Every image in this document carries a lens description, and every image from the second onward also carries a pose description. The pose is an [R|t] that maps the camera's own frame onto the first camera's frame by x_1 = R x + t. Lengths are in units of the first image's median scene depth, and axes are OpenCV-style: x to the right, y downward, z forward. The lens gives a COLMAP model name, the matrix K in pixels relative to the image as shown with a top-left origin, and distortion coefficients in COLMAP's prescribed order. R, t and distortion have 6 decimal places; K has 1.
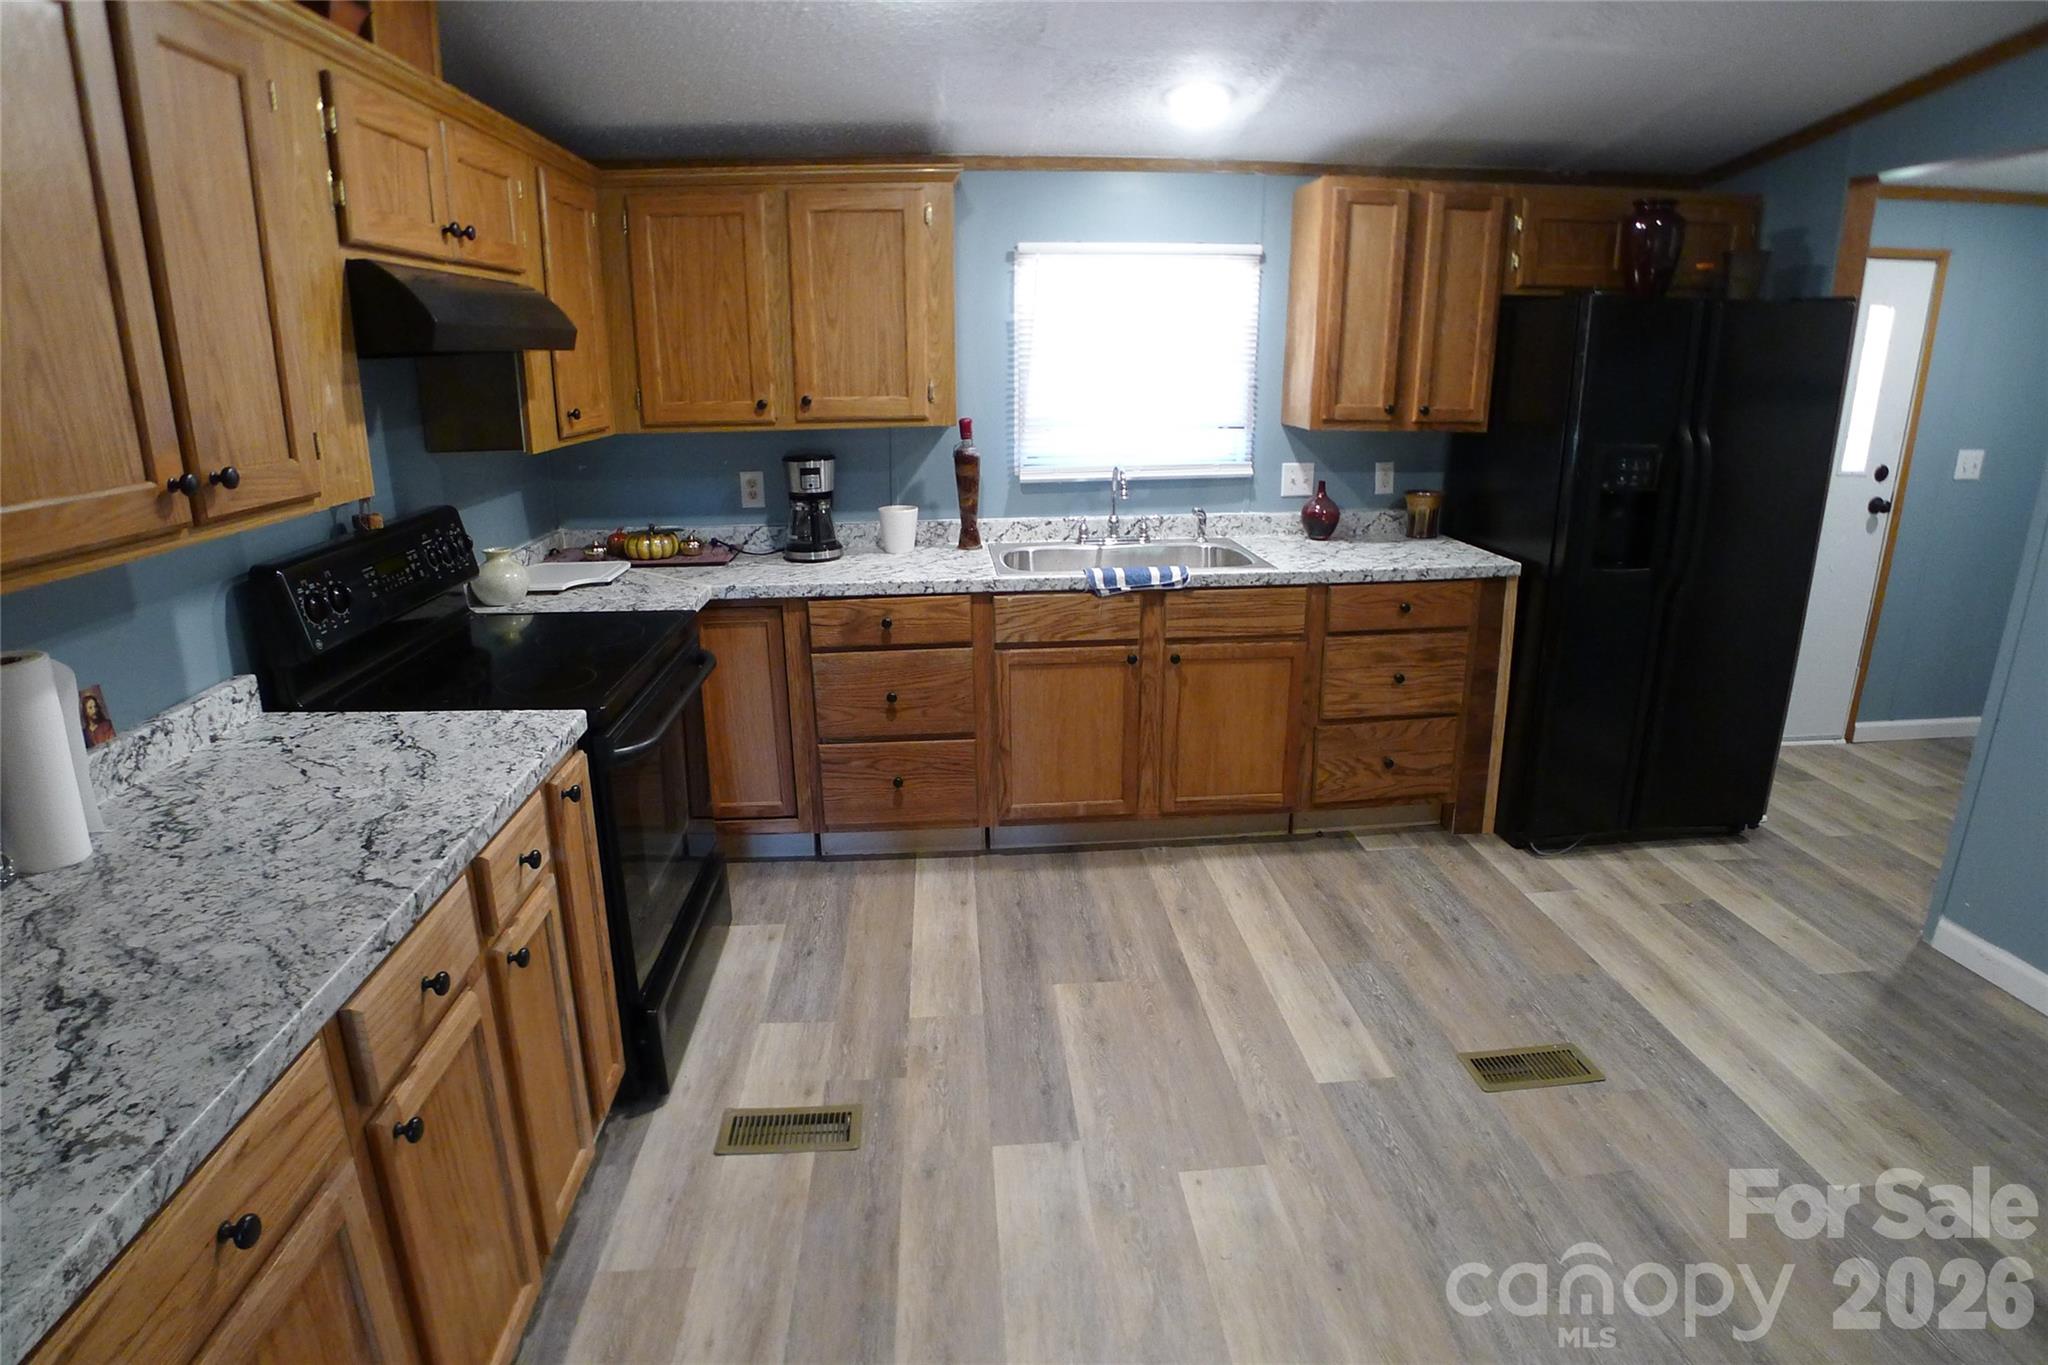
lens RADIAL K [[1071.9, 0, 1024.8], [0, 1071.9, 671.7], [0, 0, 1]] dist [-0.107439, 0.030944]
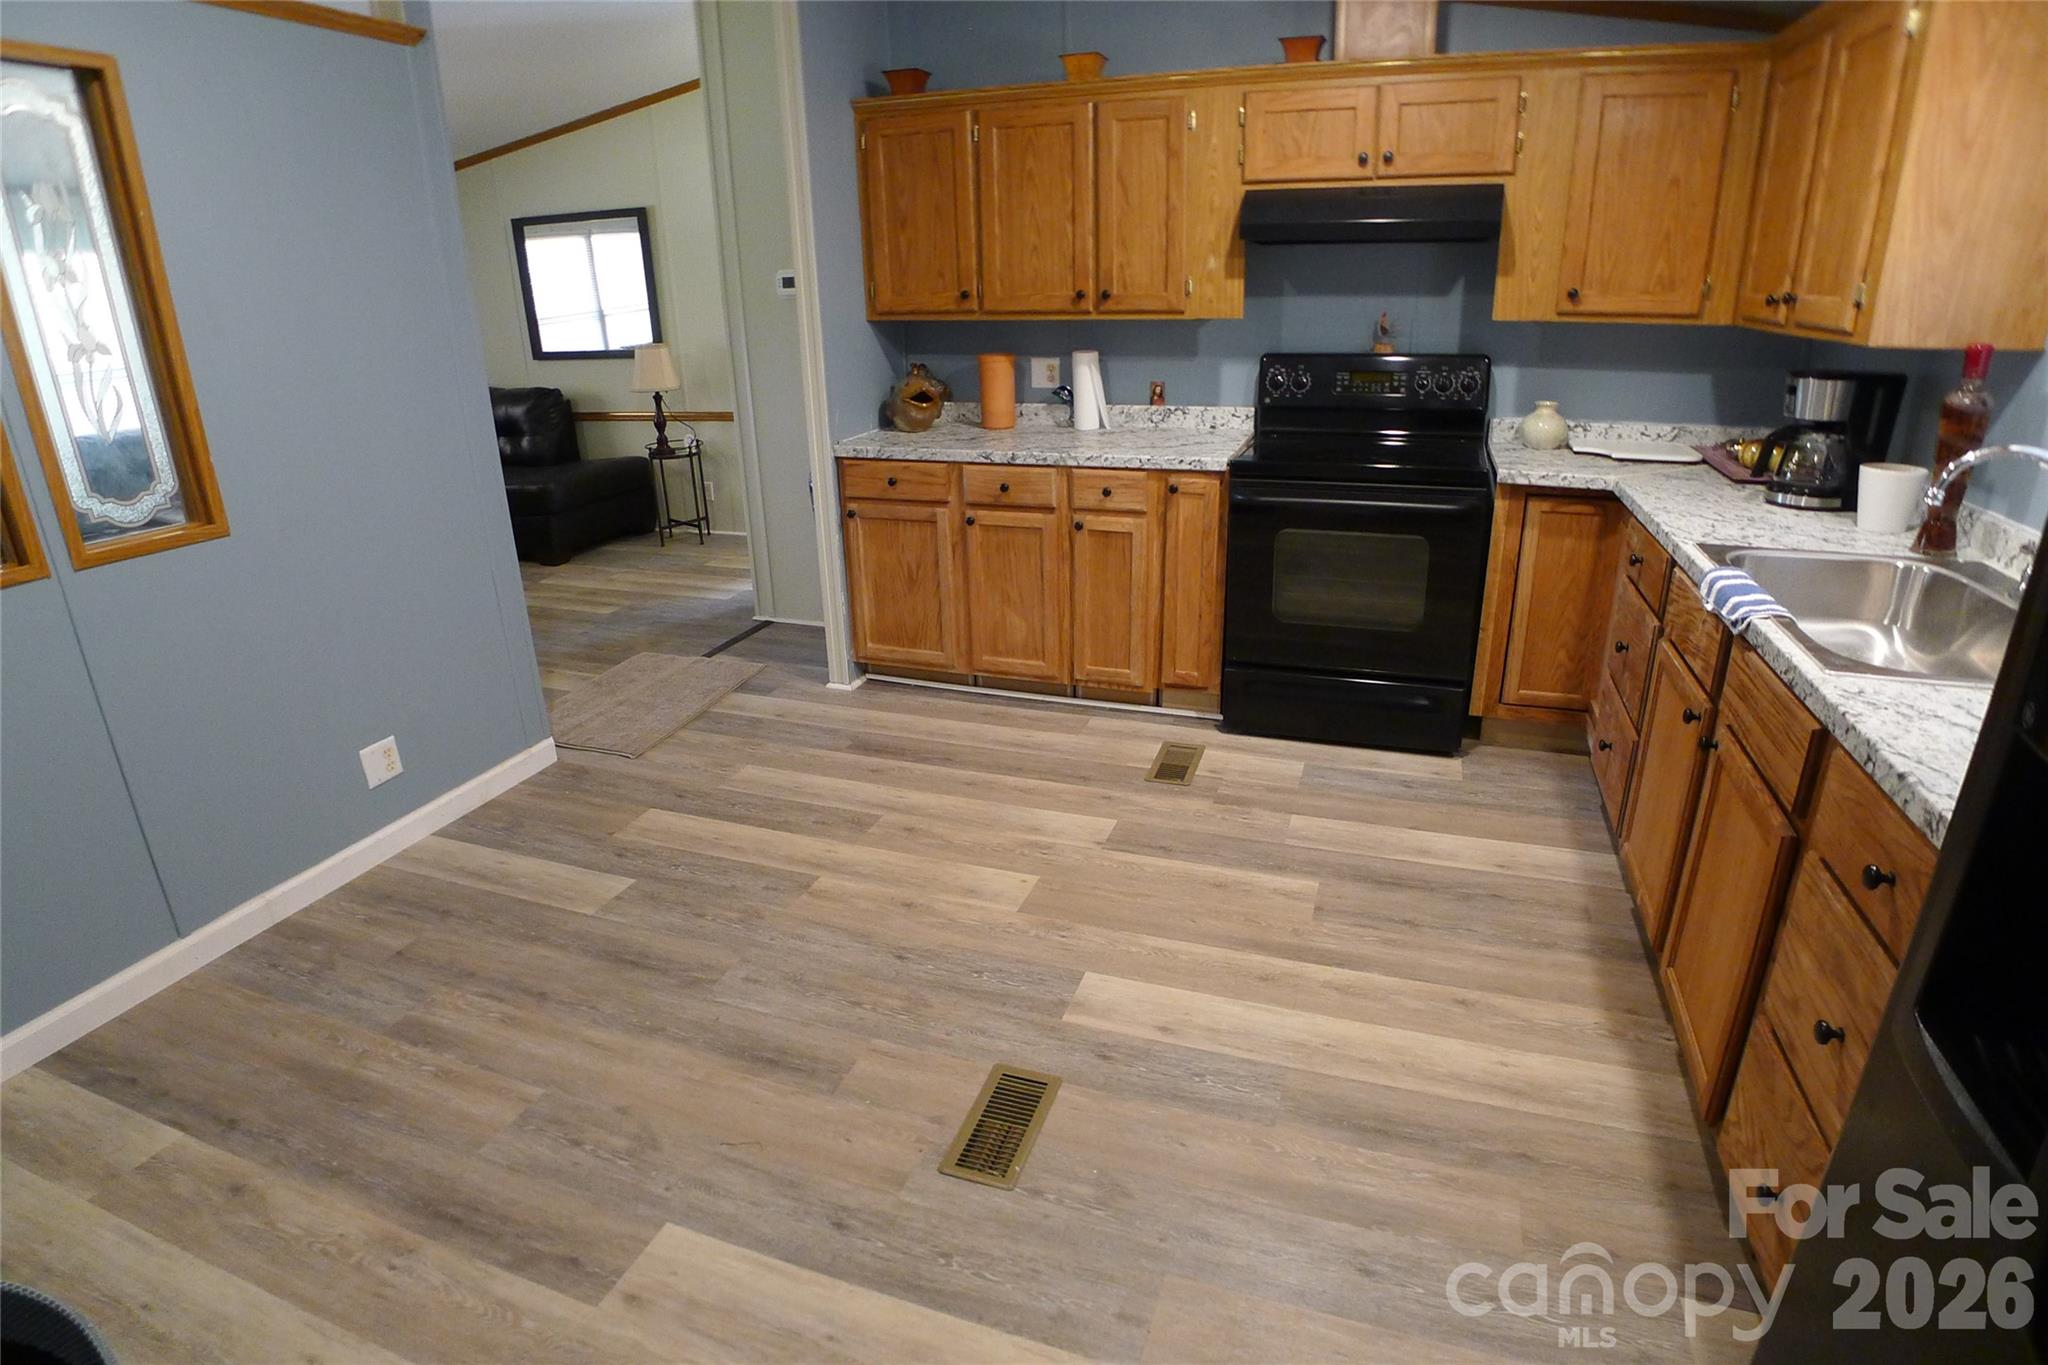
lens RADIAL K [[1071.9, 0, 1019.6], [0, 1071.9, 669.9], [0, 0, 1]] dist [-0.107439, 0.030944]
pose [[-0.408665, 0.330960, -0.850564, 0.807318], [-0.233243, 0.863119, 0.447910, -0.226208], [0.882378, 0.381433, -0.275532, 0.831426]]
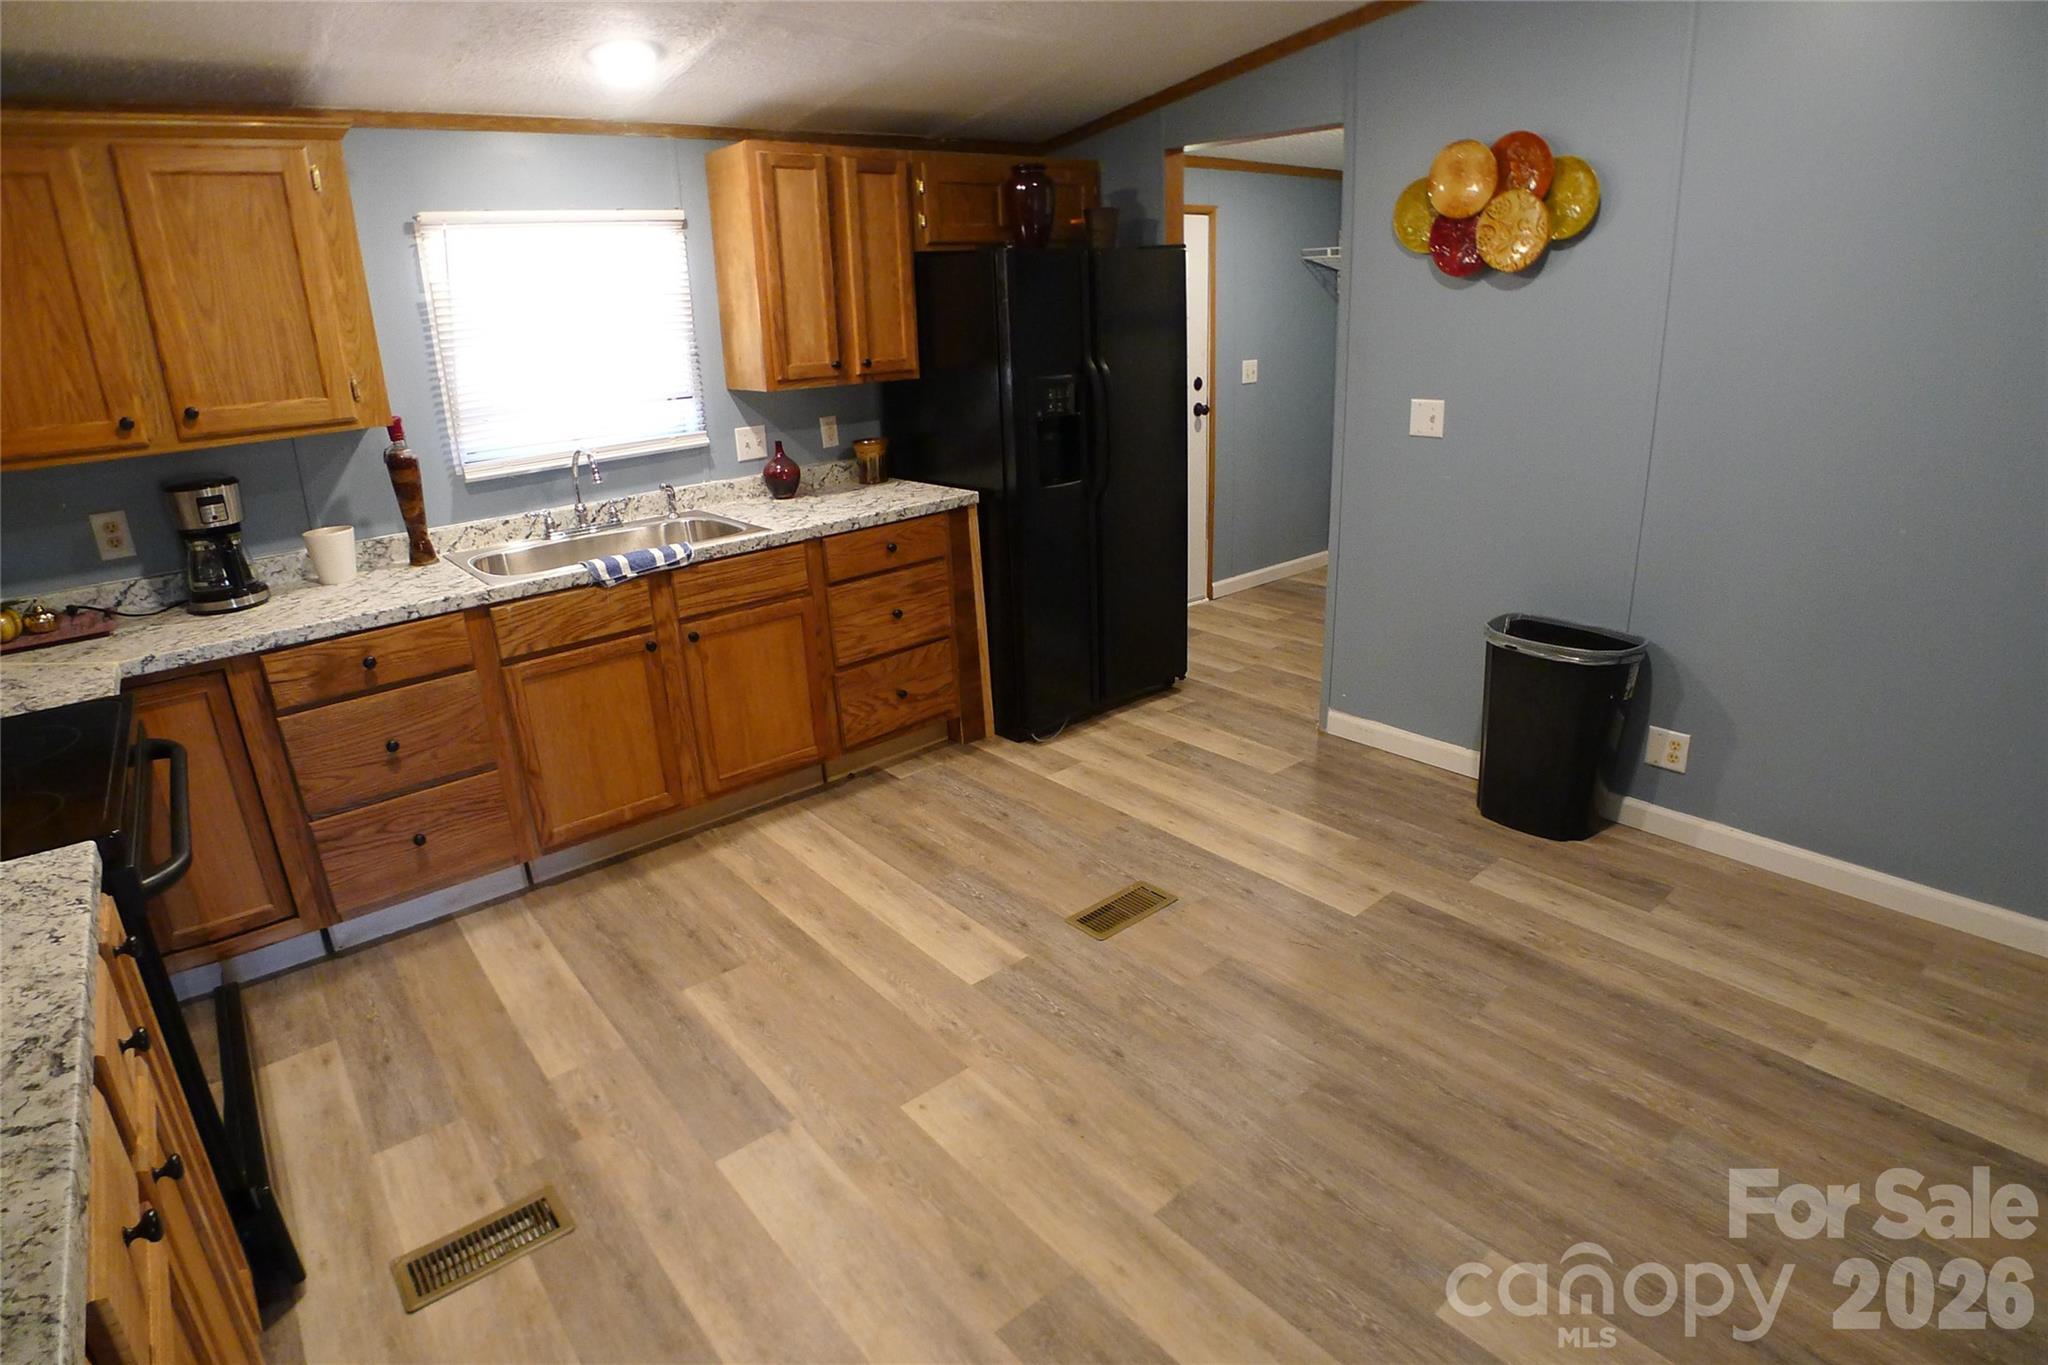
lens RADIAL K [[1071.9, 0, 1019.5], [0, 1071.9, 669.7], [0, 0, 1]] dist [-0.107439, 0.030944]
pose [[0.814971, -0.211959, 0.539347, -0.152262], [0.196690, 0.976633, 0.086605, -0.008820], [-0.545101, 0.035504, 0.837618, 0.028479]]
